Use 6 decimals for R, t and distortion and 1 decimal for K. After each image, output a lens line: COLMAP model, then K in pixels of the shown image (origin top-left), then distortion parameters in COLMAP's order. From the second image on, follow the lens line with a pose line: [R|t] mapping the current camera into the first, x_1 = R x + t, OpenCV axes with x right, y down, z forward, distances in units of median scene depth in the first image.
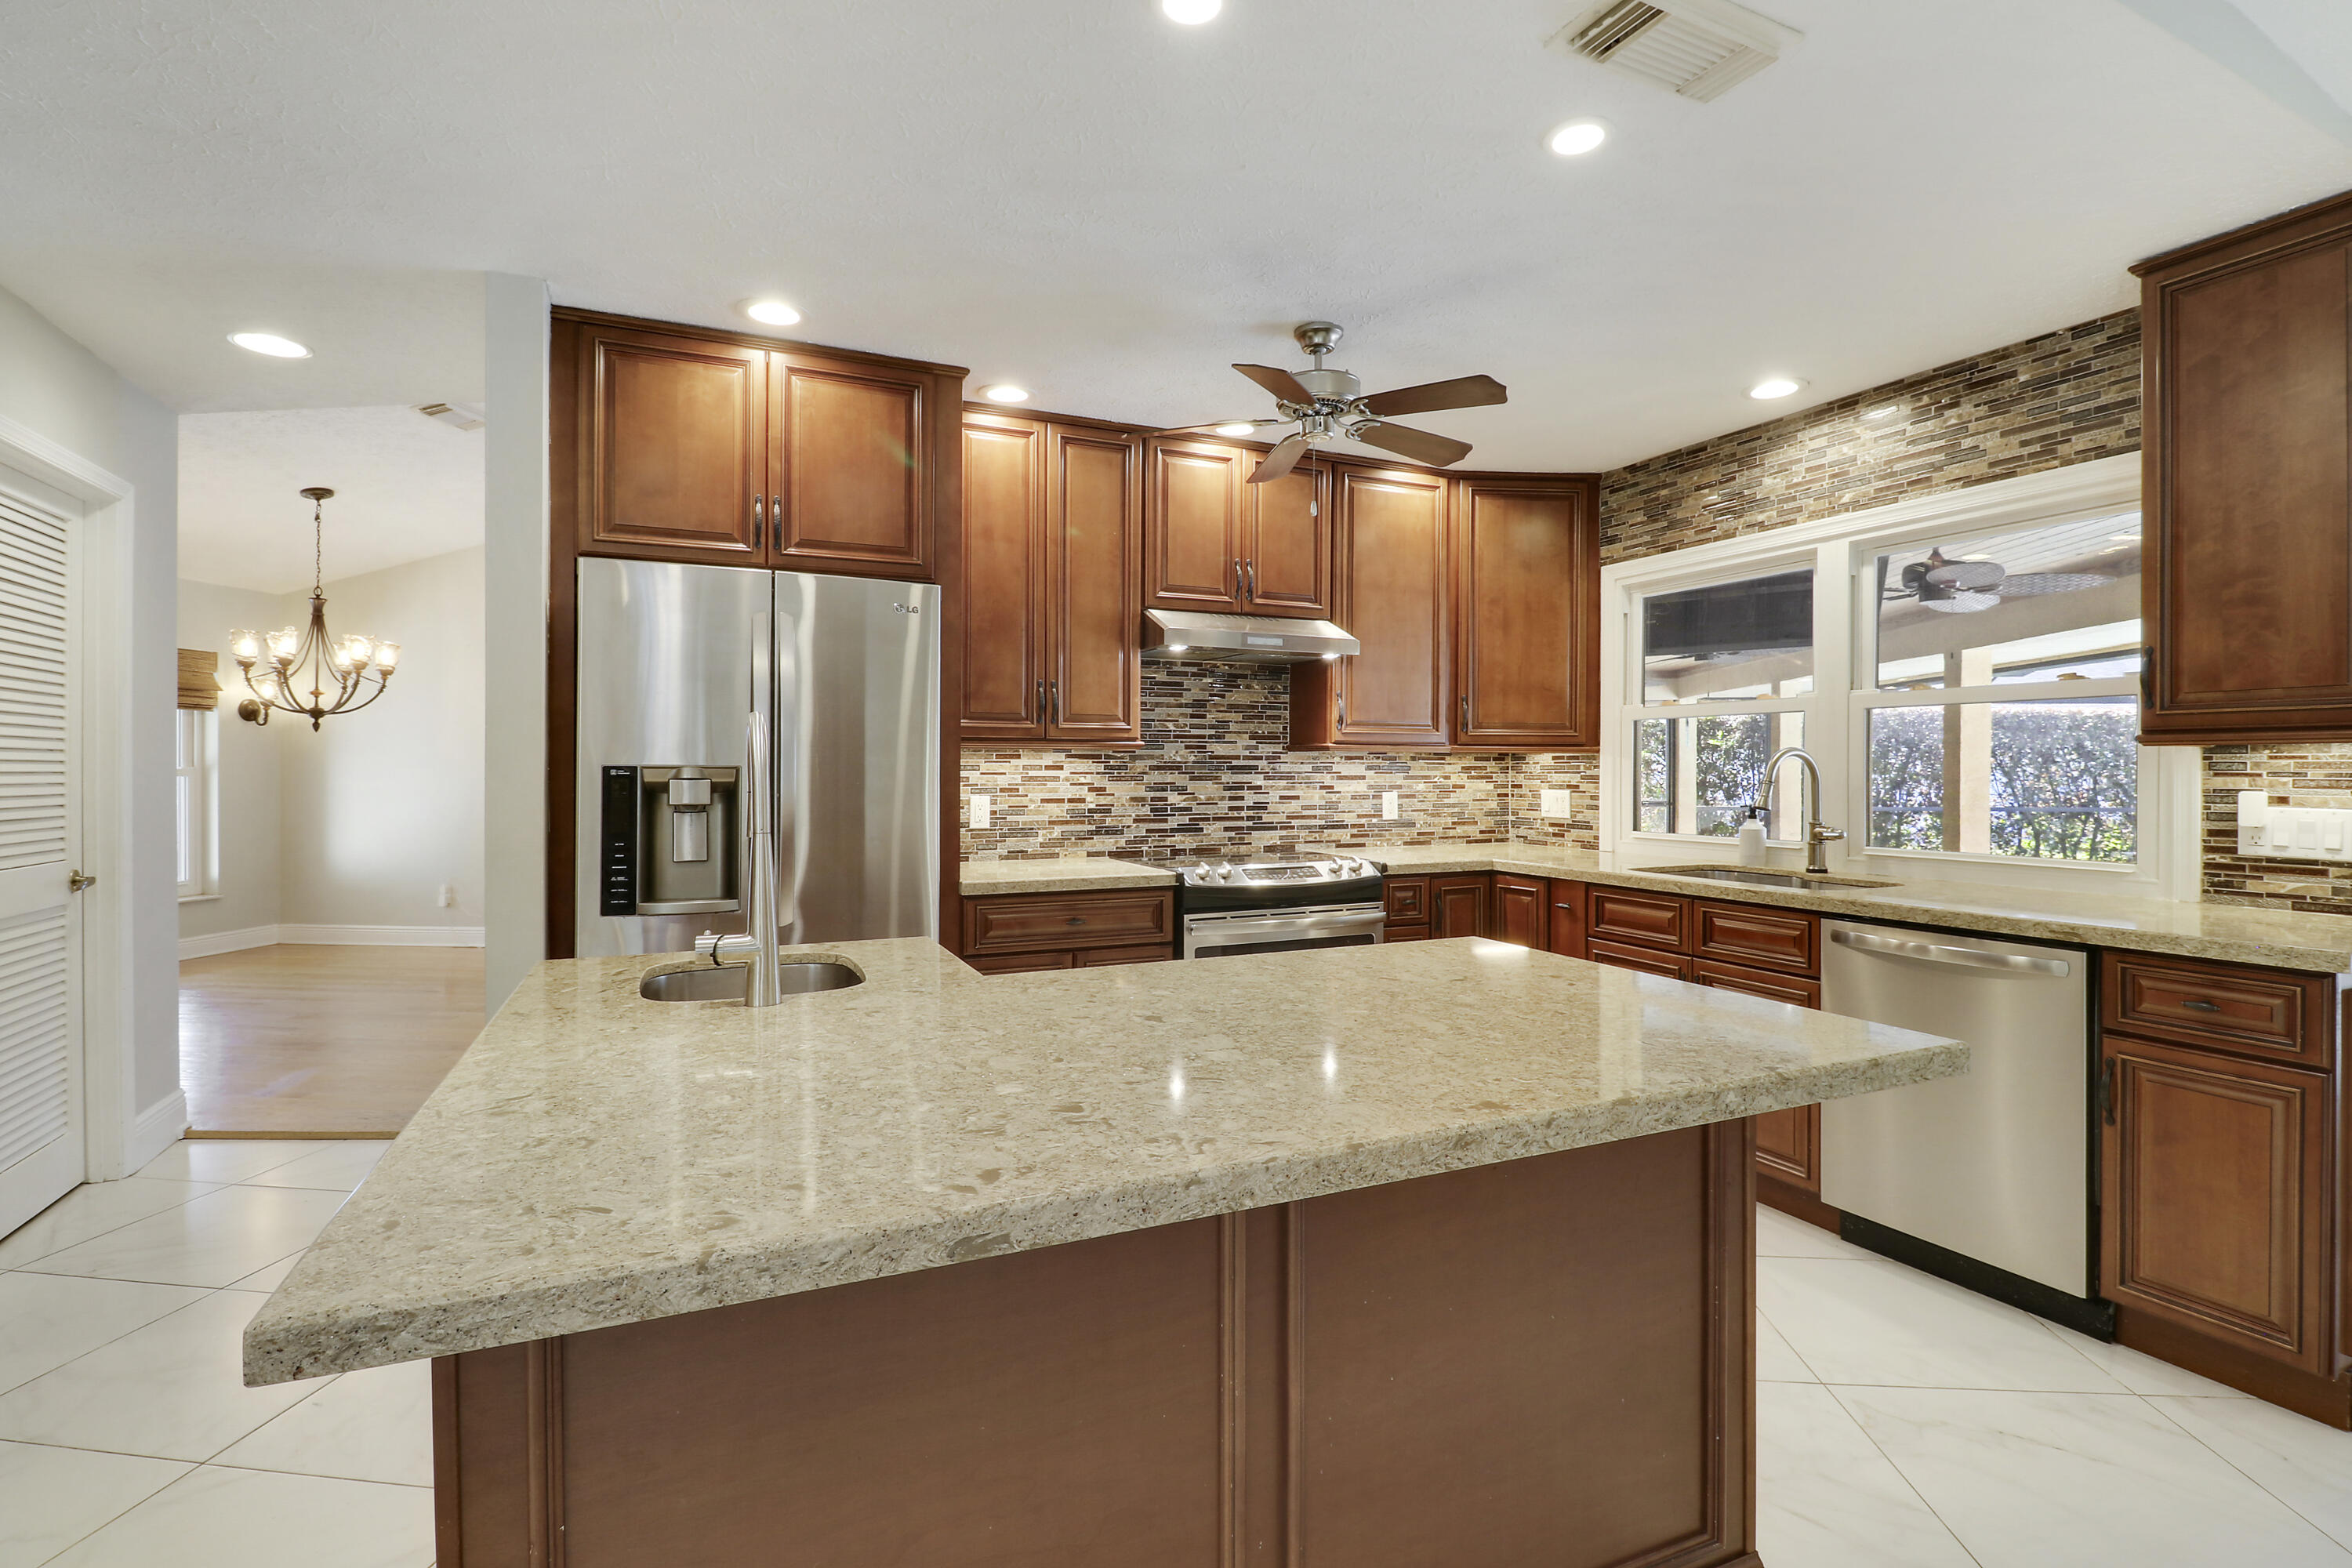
lens RADIAL K [[1108.8, 0, 1186.8], [0, 1108.8, 780.5], [0, 0, 1]] dist [0.003393, -0.013106]
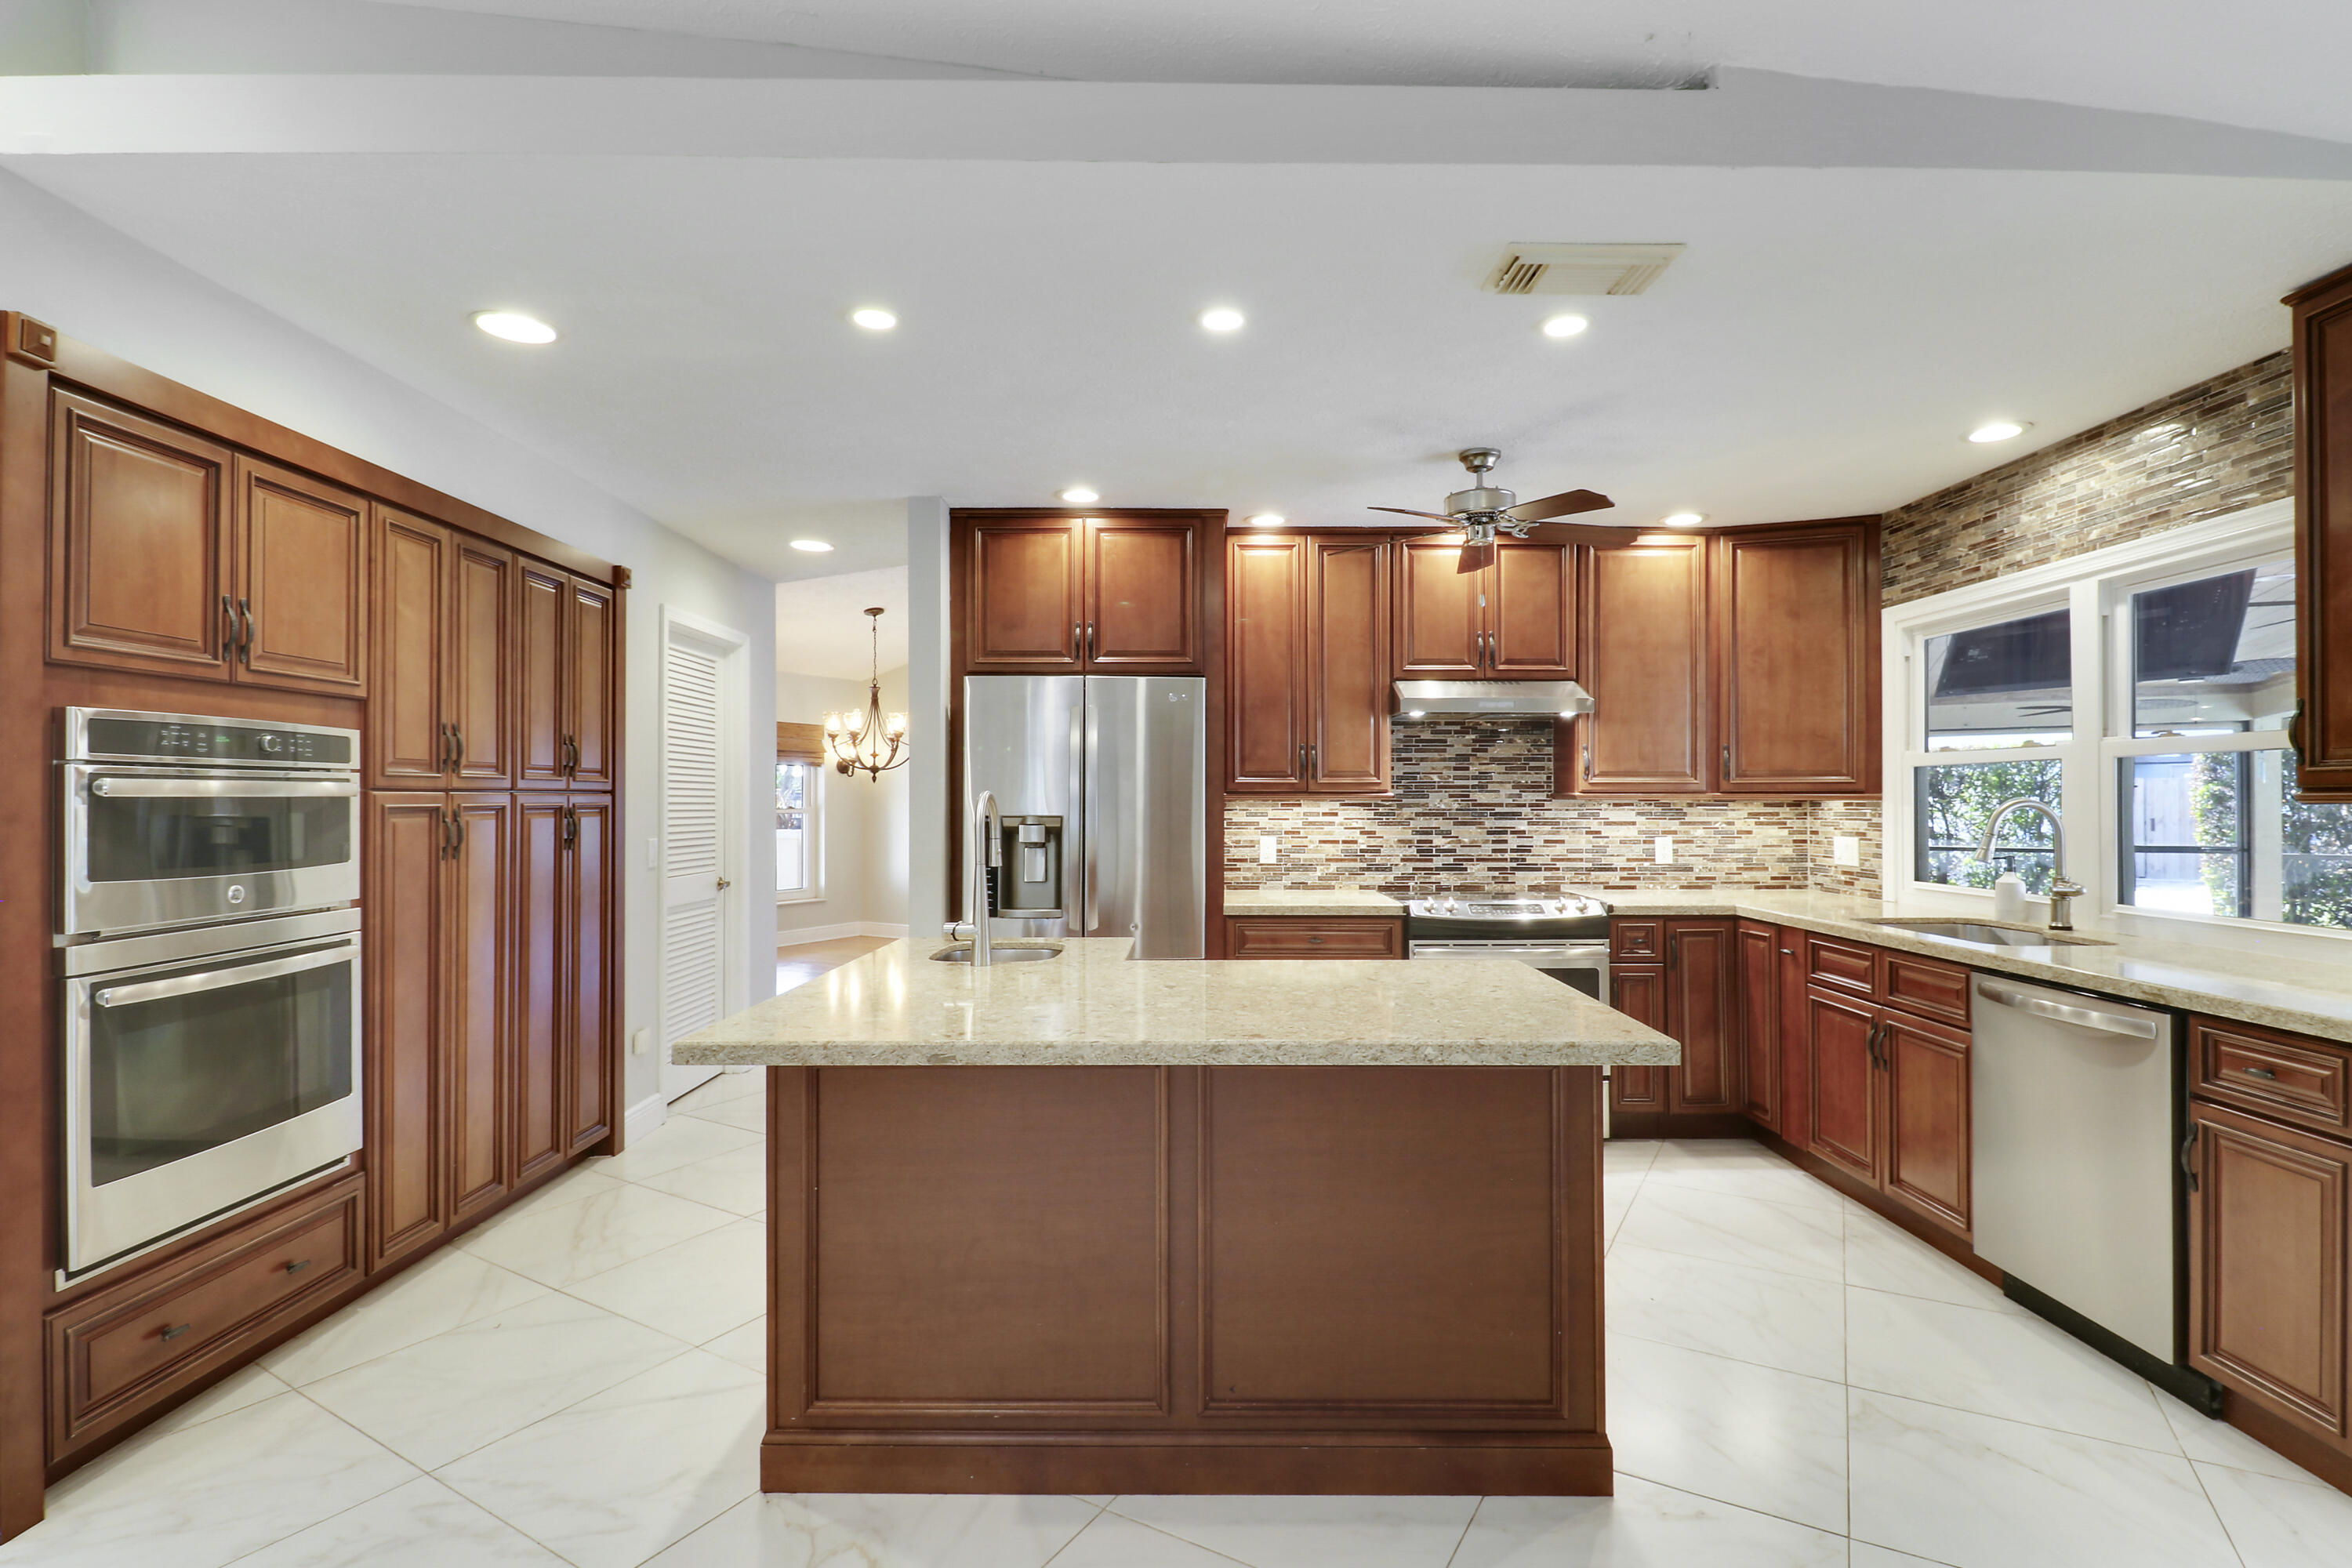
lens RADIAL K [[1108.8, 0, 1201.5], [0, 1108.8, 794.2], [0, 0, 1]] dist [0.003393, -0.013106]
pose [[0.909581, -0.004824, -0.415499, 0.249807], [-0.002413, 0.999854, -0.016890, -0.012678], [0.415520, 0.016366, 0.909437, -0.150176]]
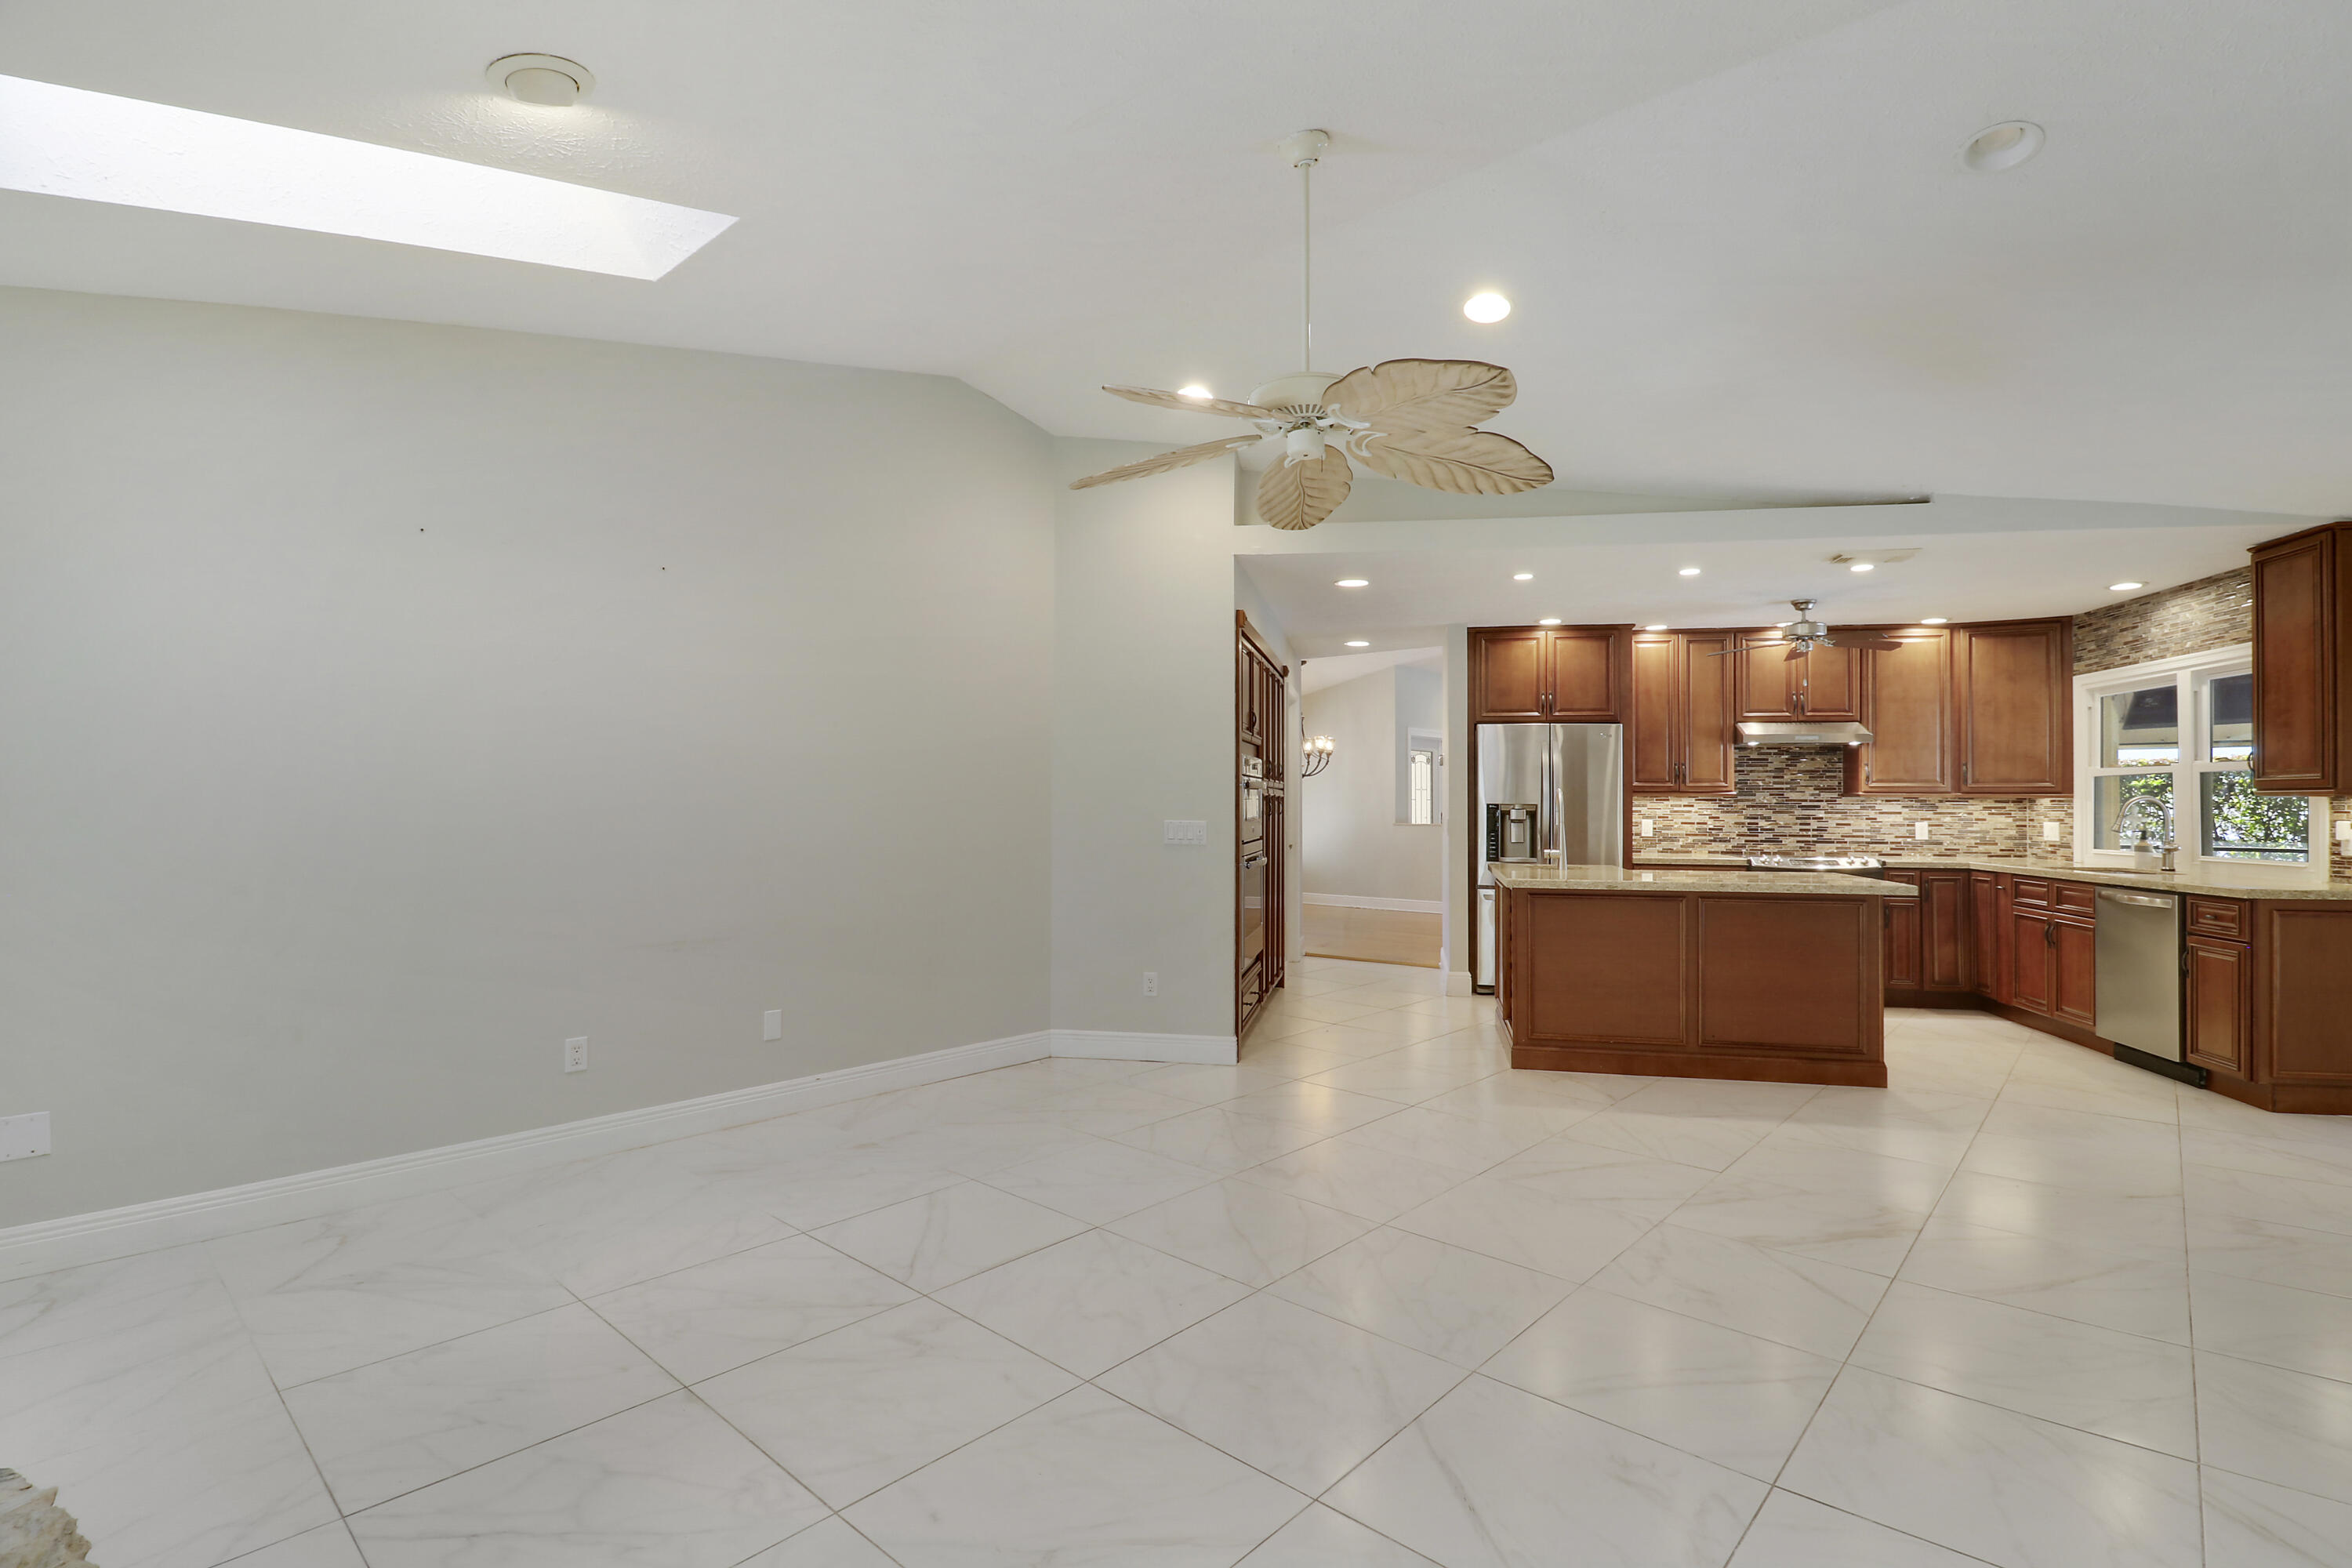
lens RADIAL K [[1108.8, 0, 1187.6], [0, 1108.8, 786.4], [0, 0, 1]] dist [0.003393, -0.013106]
pose [[0.806852, -0.005958, -0.590724, 0.308109], [-0.012519, 0.999552, -0.027182, 0.017551], [0.590621, 0.029327, 0.806416, -1.034675]]
